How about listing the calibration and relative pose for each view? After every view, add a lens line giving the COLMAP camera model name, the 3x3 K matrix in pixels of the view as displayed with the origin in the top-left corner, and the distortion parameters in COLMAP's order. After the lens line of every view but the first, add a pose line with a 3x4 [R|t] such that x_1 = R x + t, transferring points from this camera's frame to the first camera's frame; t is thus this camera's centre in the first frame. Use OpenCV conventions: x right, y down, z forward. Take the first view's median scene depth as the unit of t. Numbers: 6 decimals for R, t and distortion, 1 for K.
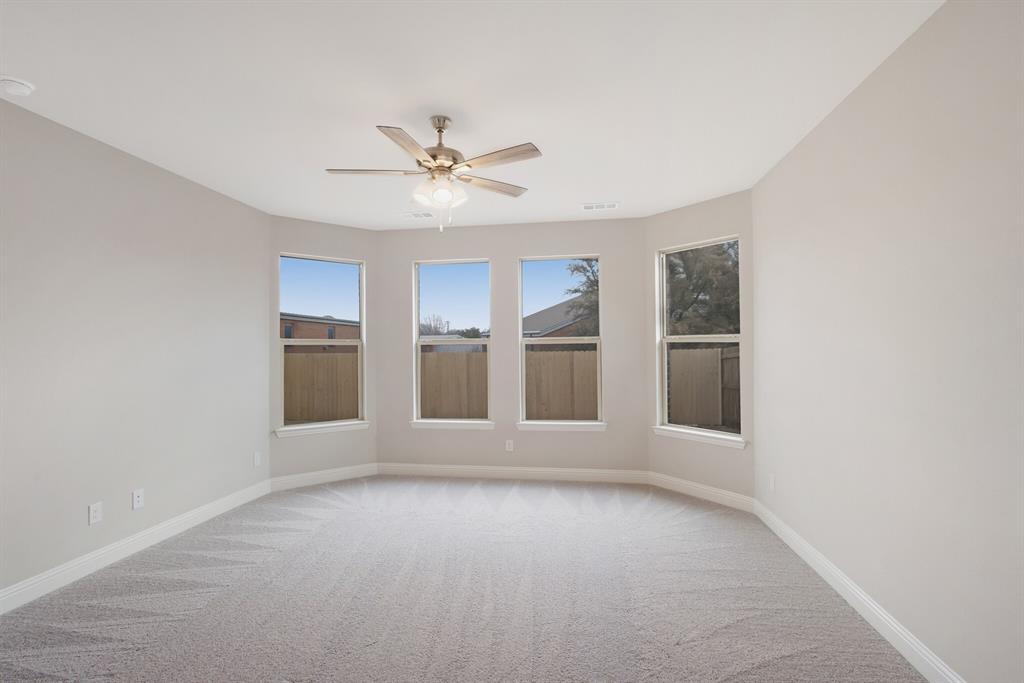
lens RADIAL K [[470.5, 0, 510.9], [0, 470.5, 338.3], [0, 0, 1]] dist [0.003240, -0.000568]
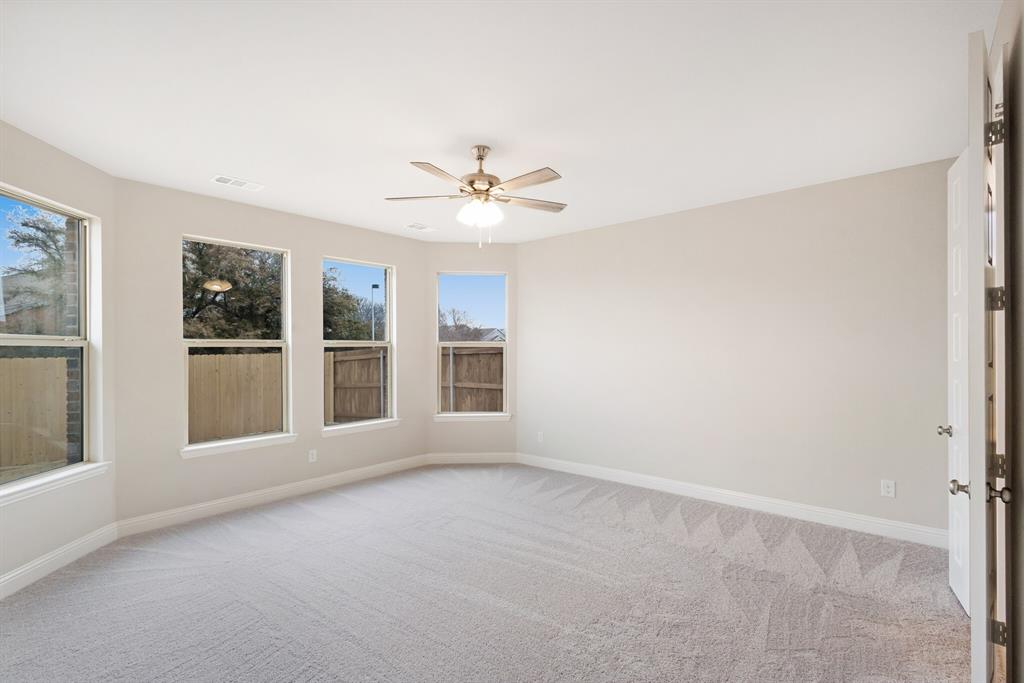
lens RADIAL K [[470.5, 0, 510.9], [0, 470.5, 338.3], [0, 0, 1]] dist [0.003240, -0.000568]
pose [[0.536761, 0.022324, 0.843439, -0.548870], [-0.013723, 0.999749, -0.017728, 0.007803], [-0.843623, -0.002059, 0.536932, 0.166643]]
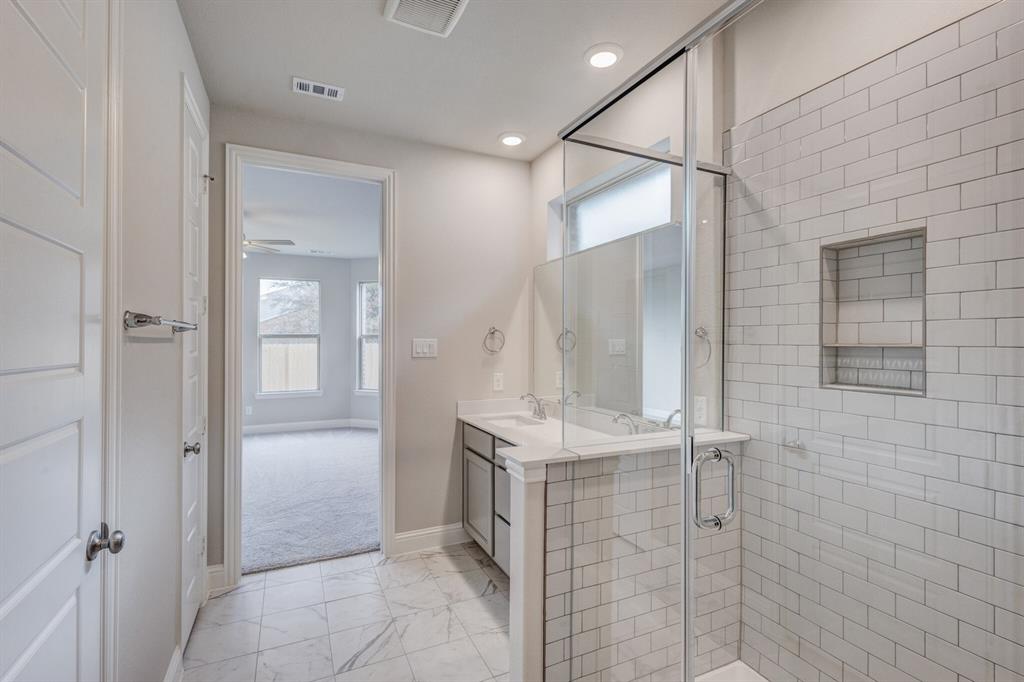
lens RADIAL K [[470.5, 0, 510.9], [0, 470.5, 337.8], [0, 0, 1]] dist [0.003240, -0.000568]
pose [[0.826063, 0.009417, 0.563499, -0.141610], [-0.015746, 0.999856, 0.006375, -0.008407], [-0.563358, -0.014139, 0.826092, -0.553373]]
